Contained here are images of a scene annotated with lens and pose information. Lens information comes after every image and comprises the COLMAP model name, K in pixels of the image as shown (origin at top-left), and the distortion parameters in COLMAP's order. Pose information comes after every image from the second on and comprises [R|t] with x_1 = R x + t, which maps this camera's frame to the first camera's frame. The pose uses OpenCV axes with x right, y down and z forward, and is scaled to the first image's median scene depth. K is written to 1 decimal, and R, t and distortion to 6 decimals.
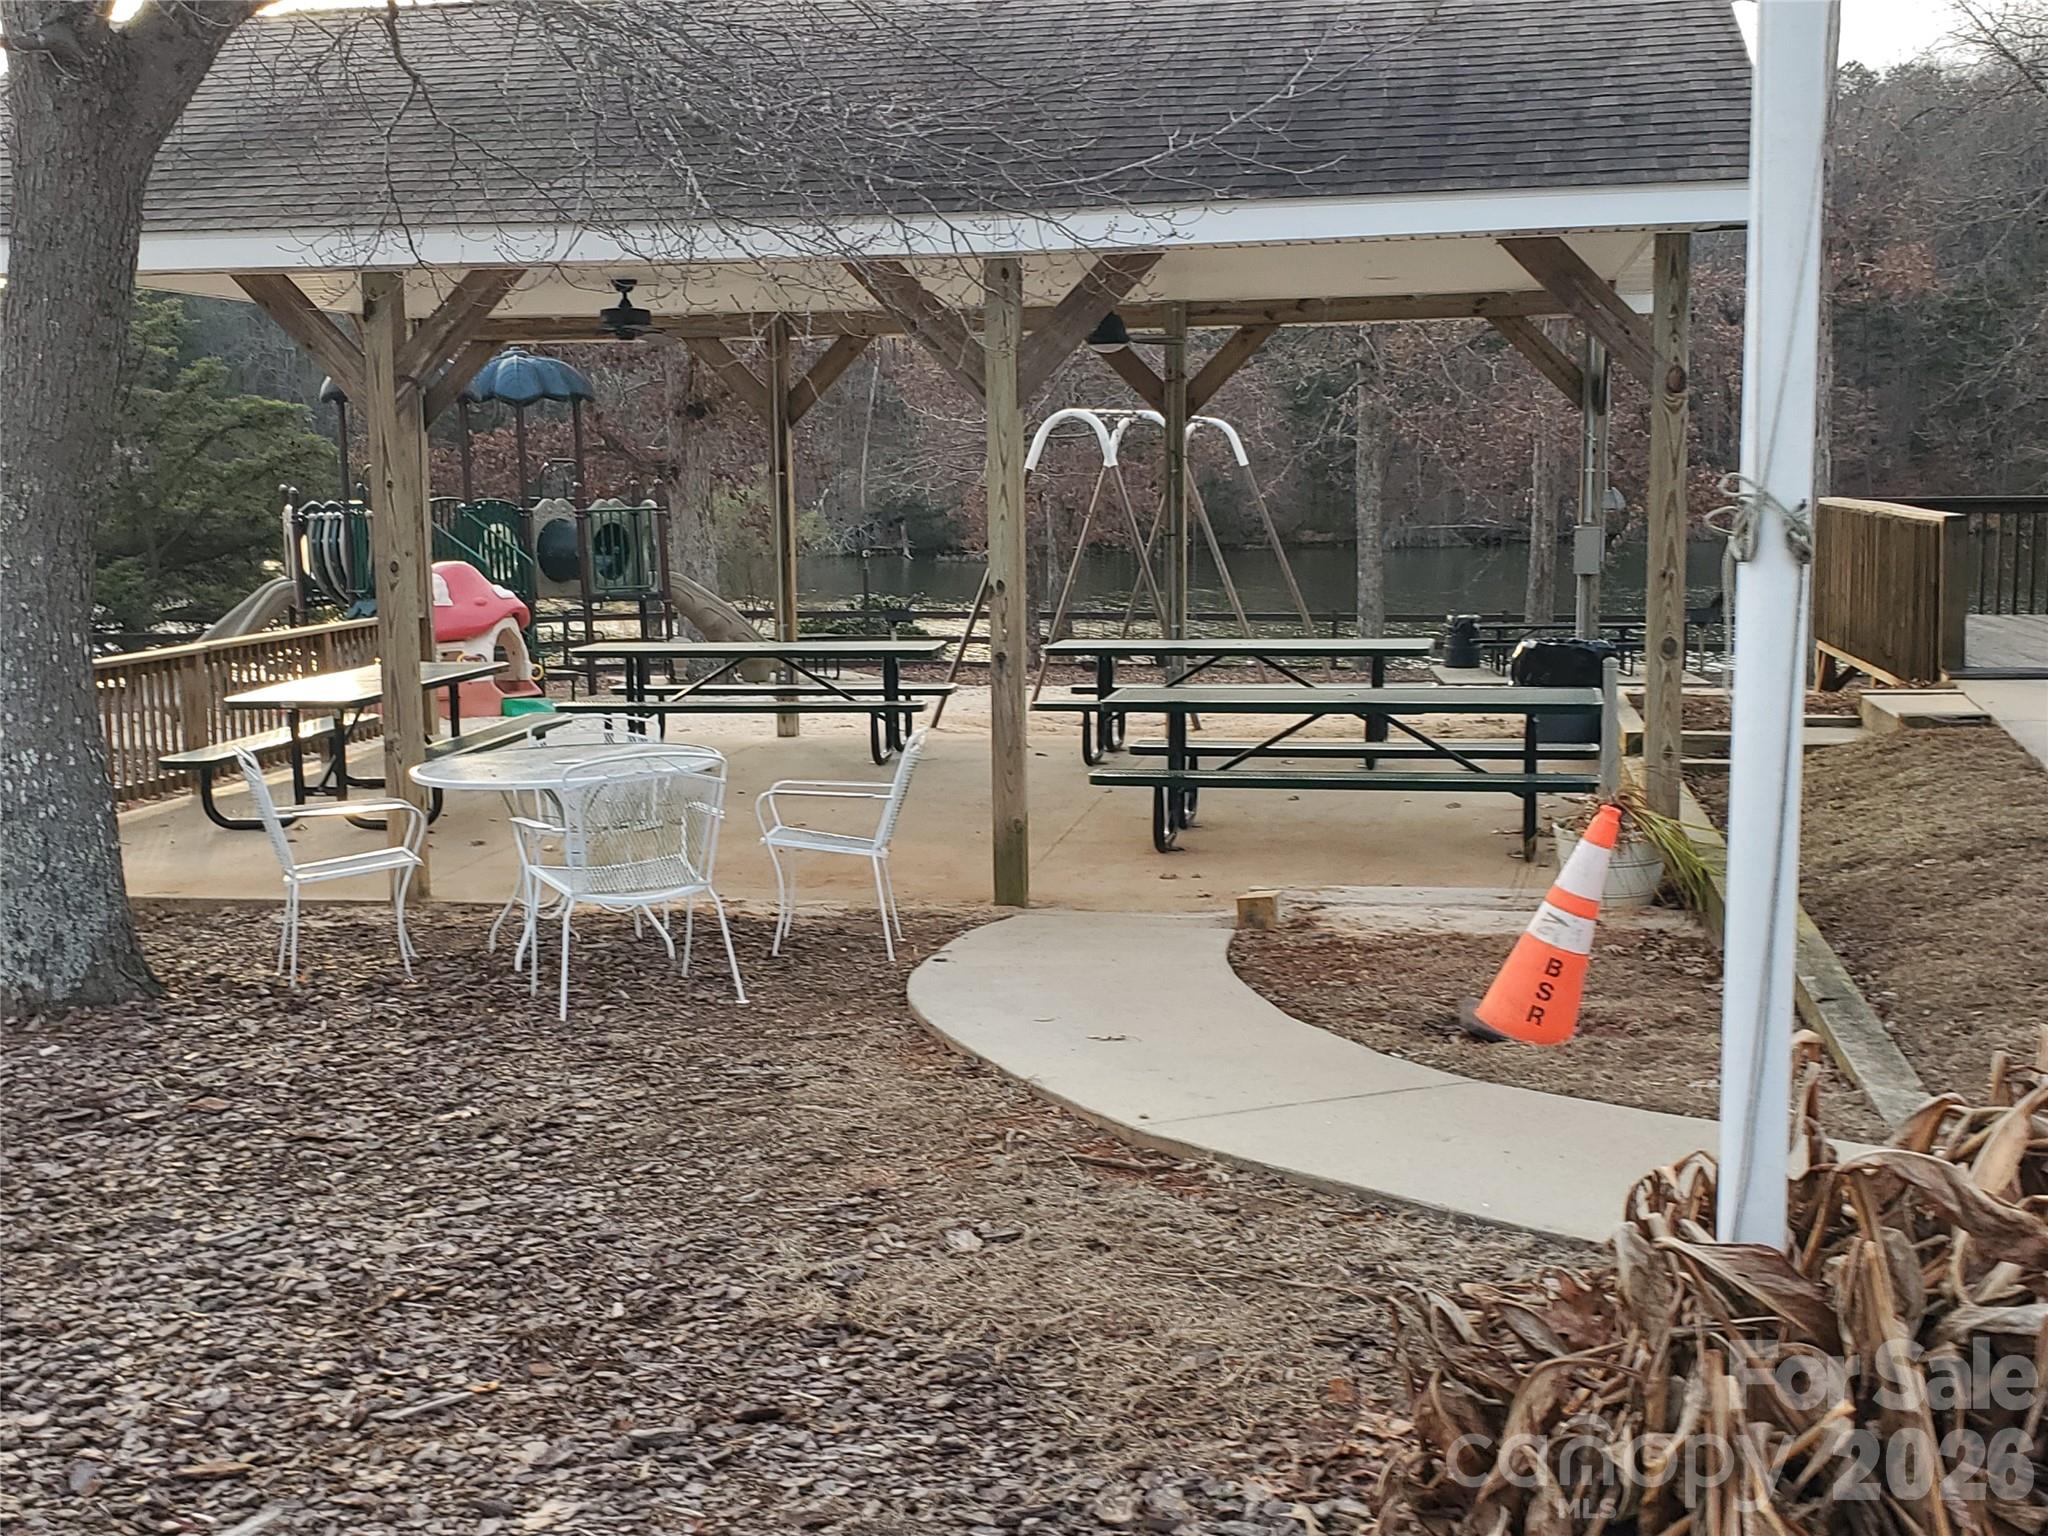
lens RADIAL K [[2586.2, 0, 1024.0], [0, 2586.2, 768.0], [0, 0, 1]] dist [0.116173, -0.025252]
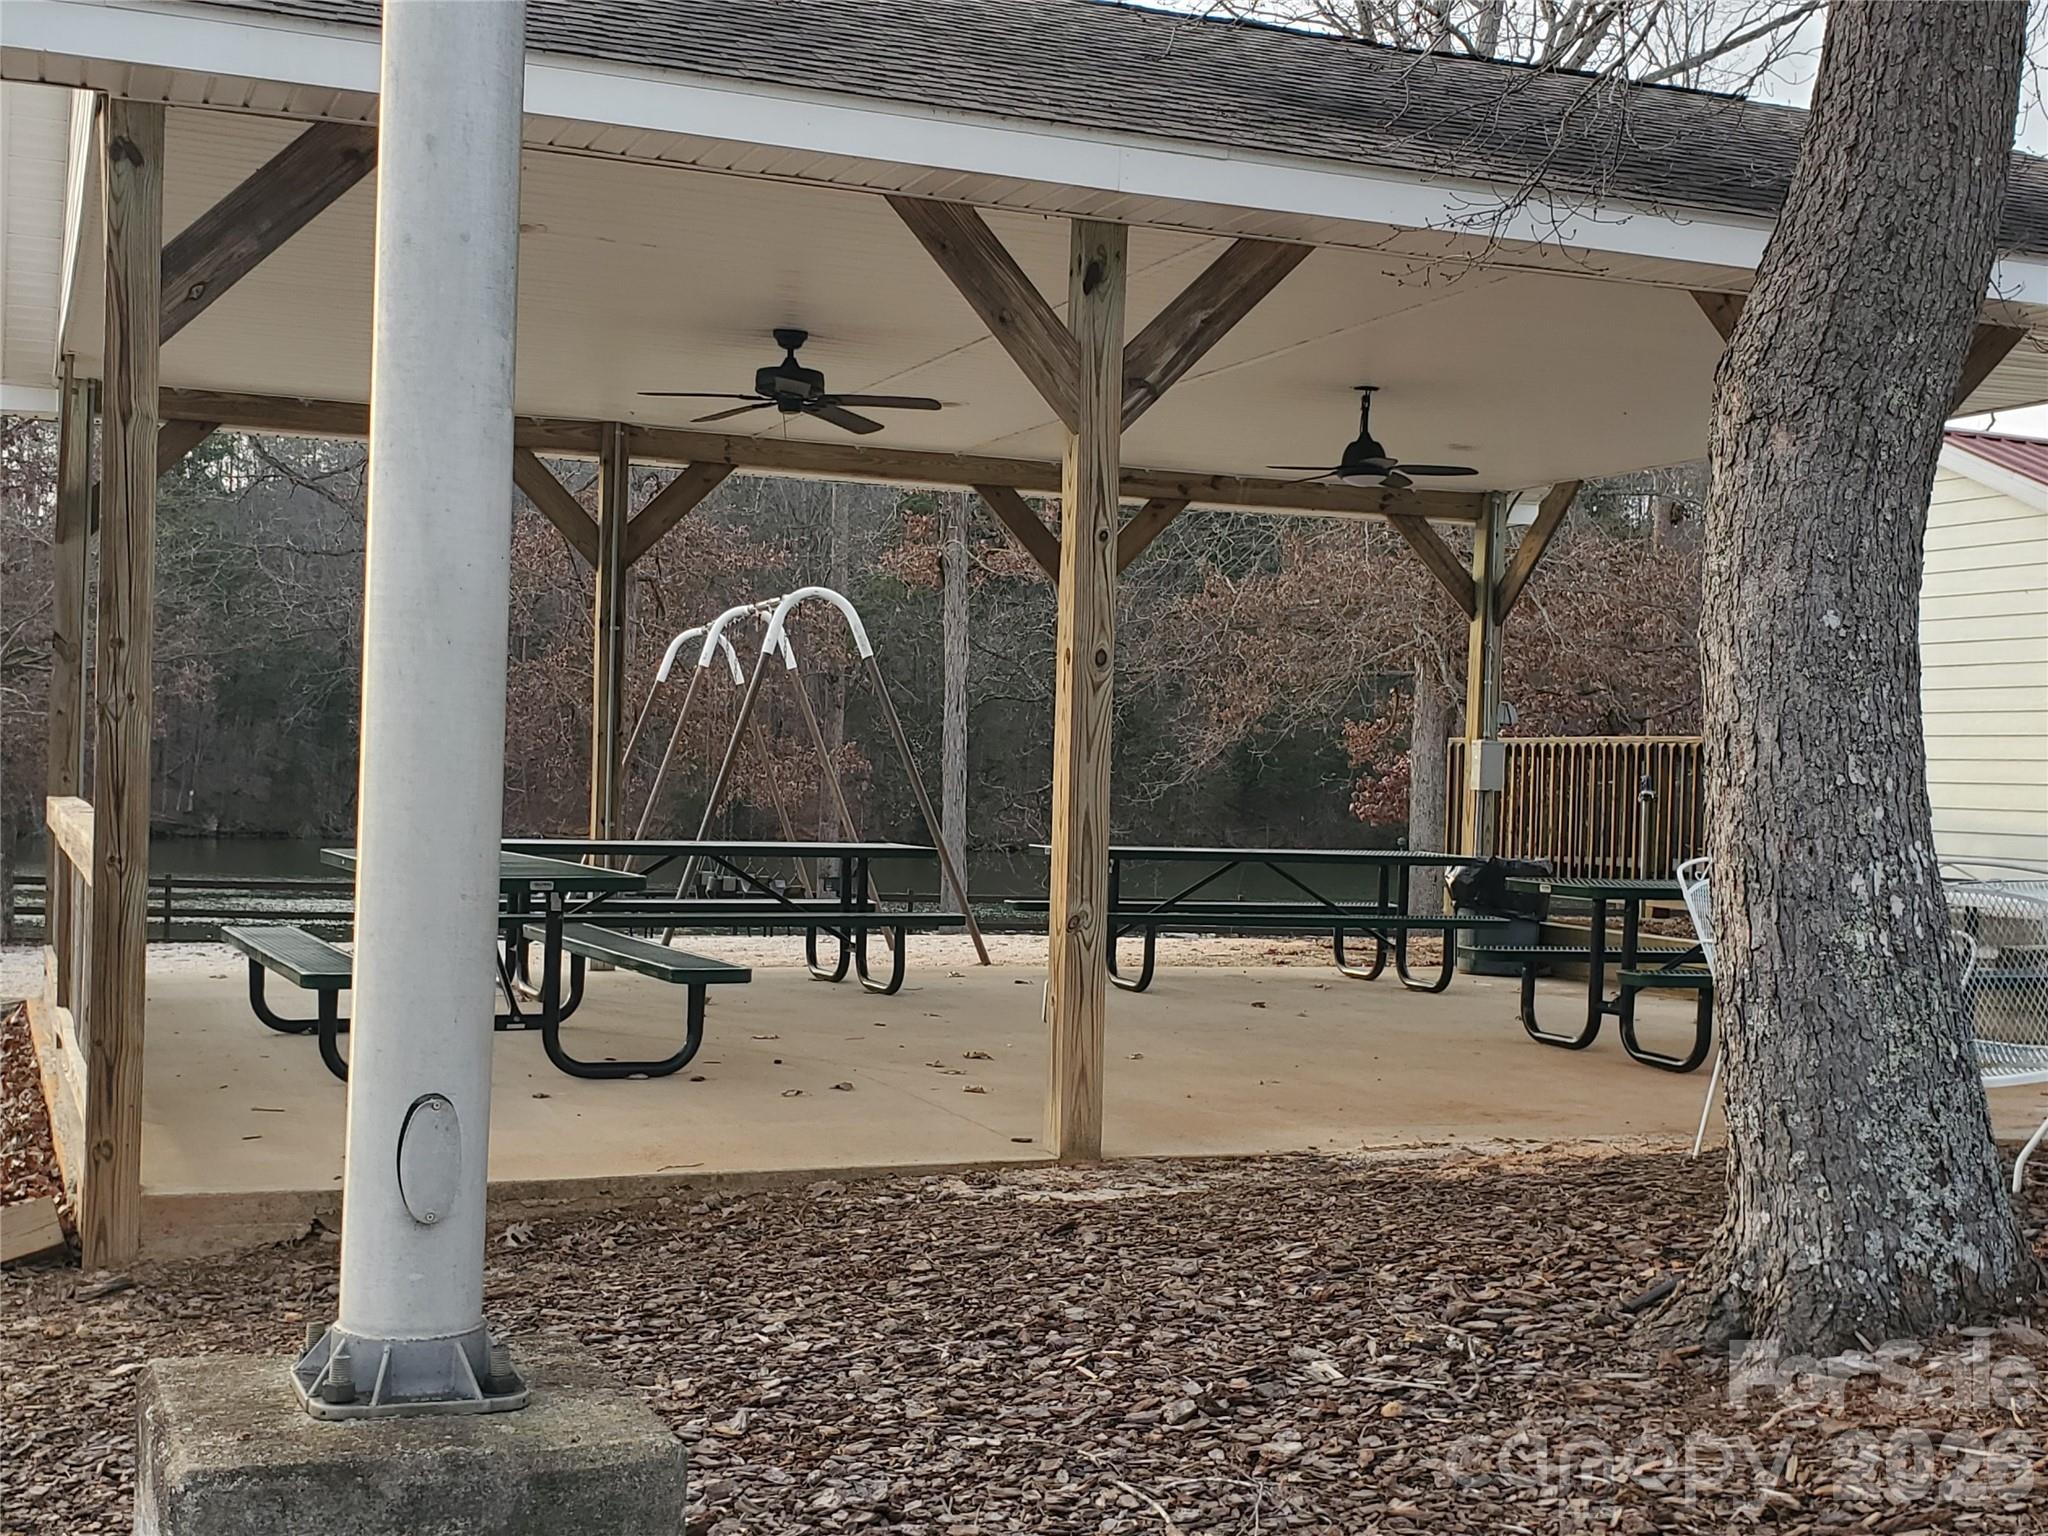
lens RADIAL K [[2586.2, 0, 1024.0], [0, 2586.2, 768.0], [0, 0, 1]] dist [0.116173, -0.025252]
pose [[0.821329, 0.037963, 0.569190, -0.619448], [0.036010, 0.992343, -0.118148, 0.026864], [-0.569317, 0.117535, 0.813673, 0.469136]]
